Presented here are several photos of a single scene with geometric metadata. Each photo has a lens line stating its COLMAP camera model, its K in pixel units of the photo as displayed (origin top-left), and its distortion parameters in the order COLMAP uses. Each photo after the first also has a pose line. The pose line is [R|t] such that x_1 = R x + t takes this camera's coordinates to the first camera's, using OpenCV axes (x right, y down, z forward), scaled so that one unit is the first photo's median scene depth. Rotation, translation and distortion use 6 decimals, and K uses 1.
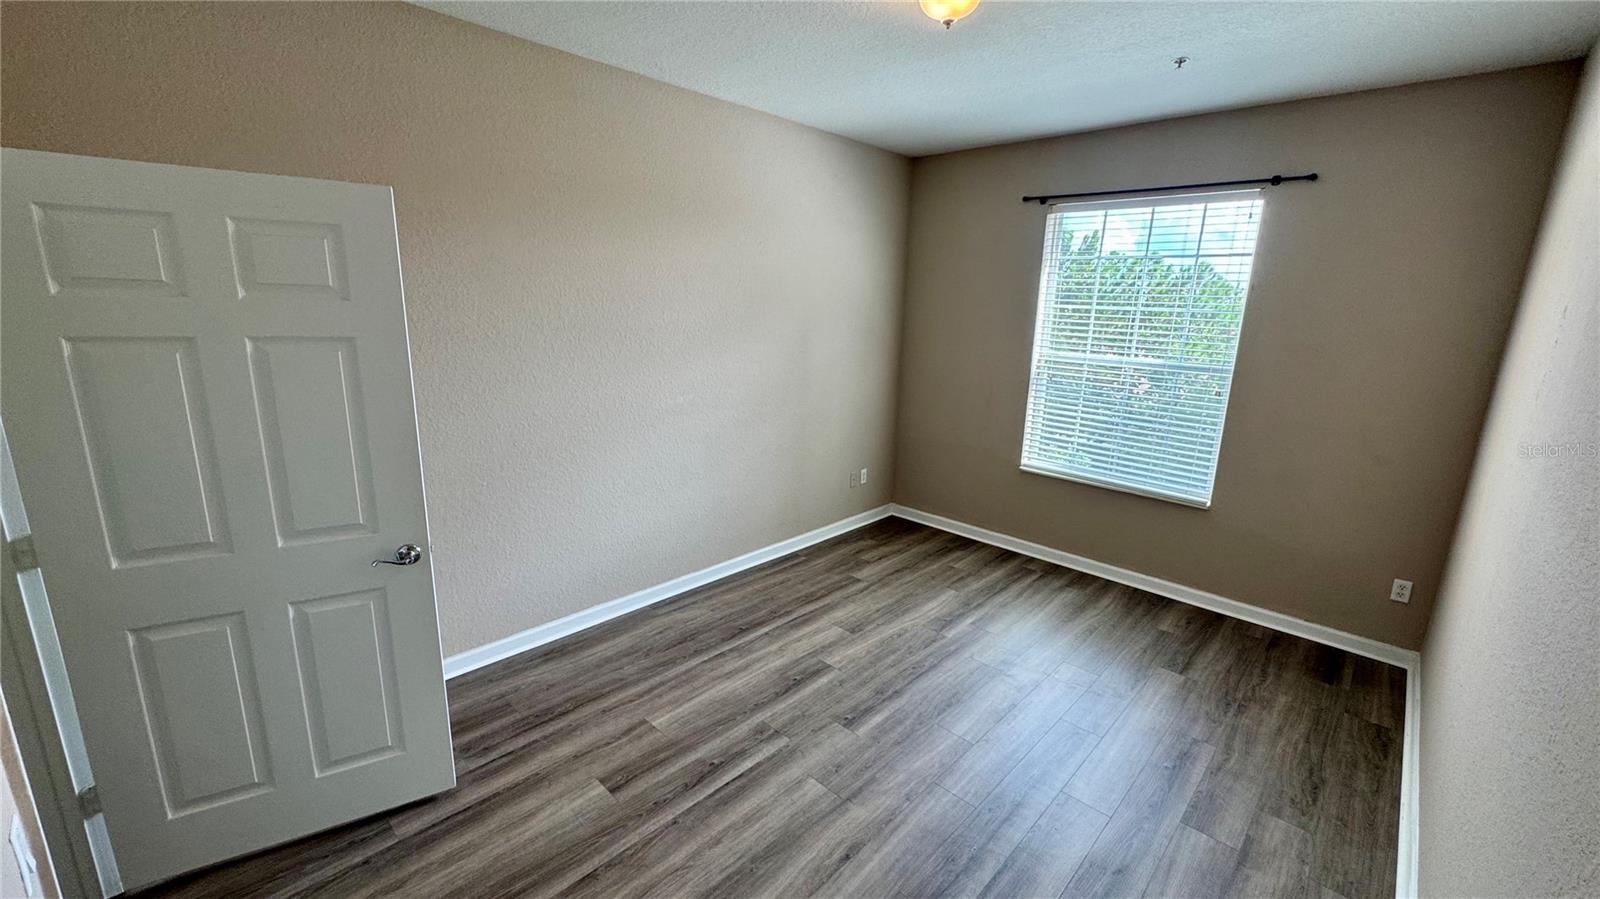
lens RADIAL K [[655.8, 0, 800.0], [0, 655.8, 449.5], [0, 0, 1]] dist [-0.000425, -0.000069]
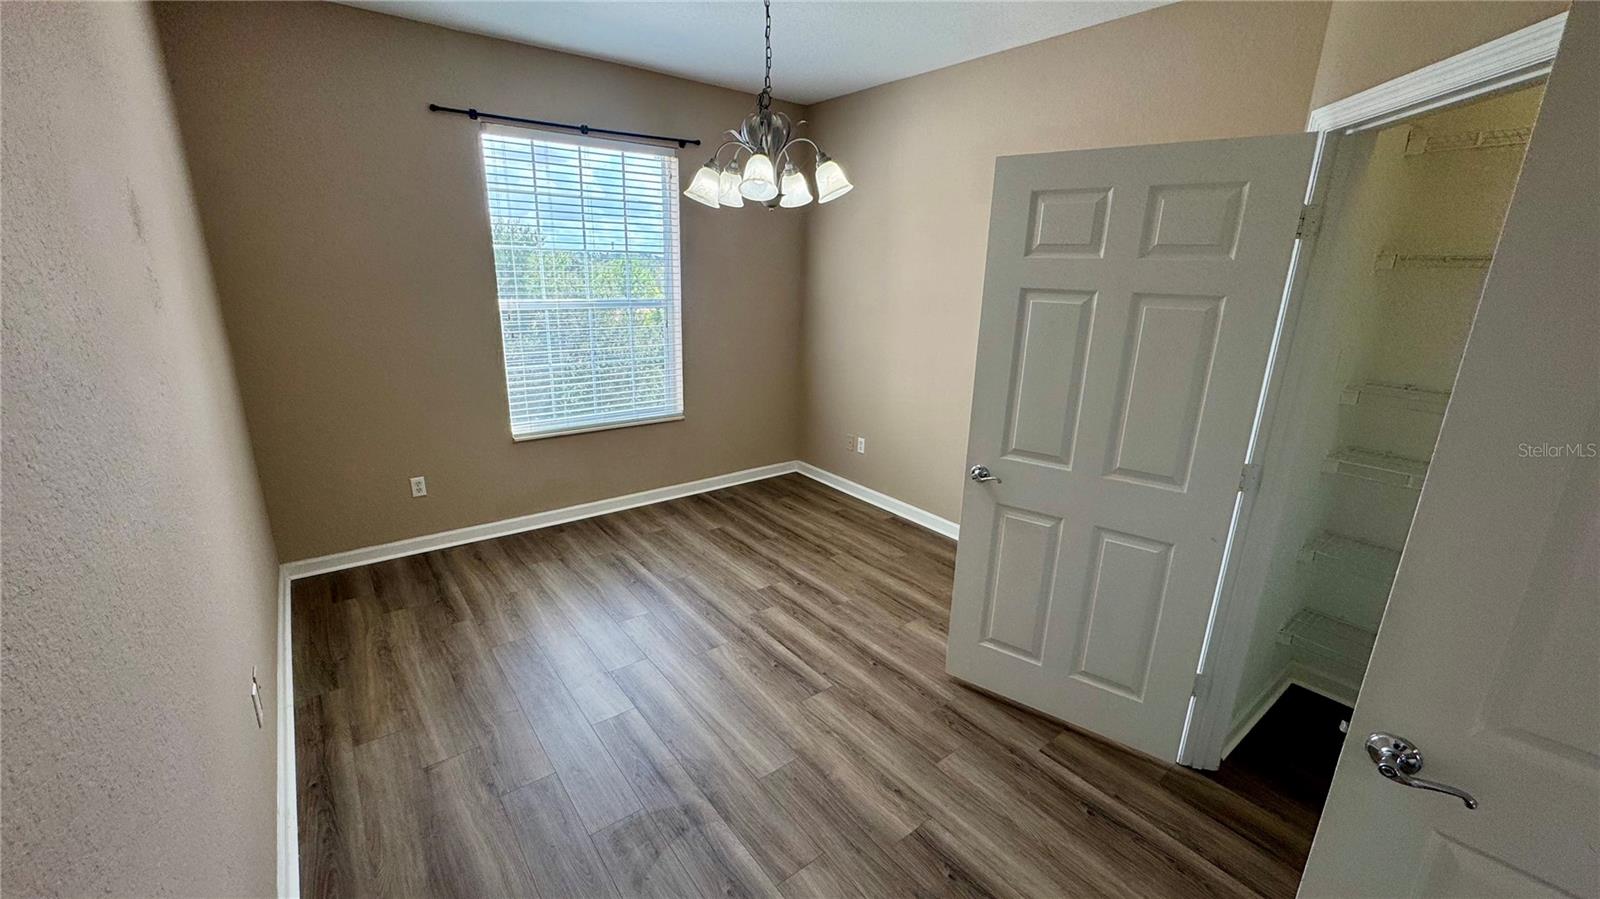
lens RADIAL K [[639.6, 0, 797.5], [0, 639.6, 450.0], [0, 0, 1]] dist [-0.001589, -0.000292]
pose [[0.160799, -0.300719, 0.940059, -0.443936], [0.209499, 0.941149, 0.265232, -0.112433], [-0.964497, 0.154292, 0.214336, 0.500320]]
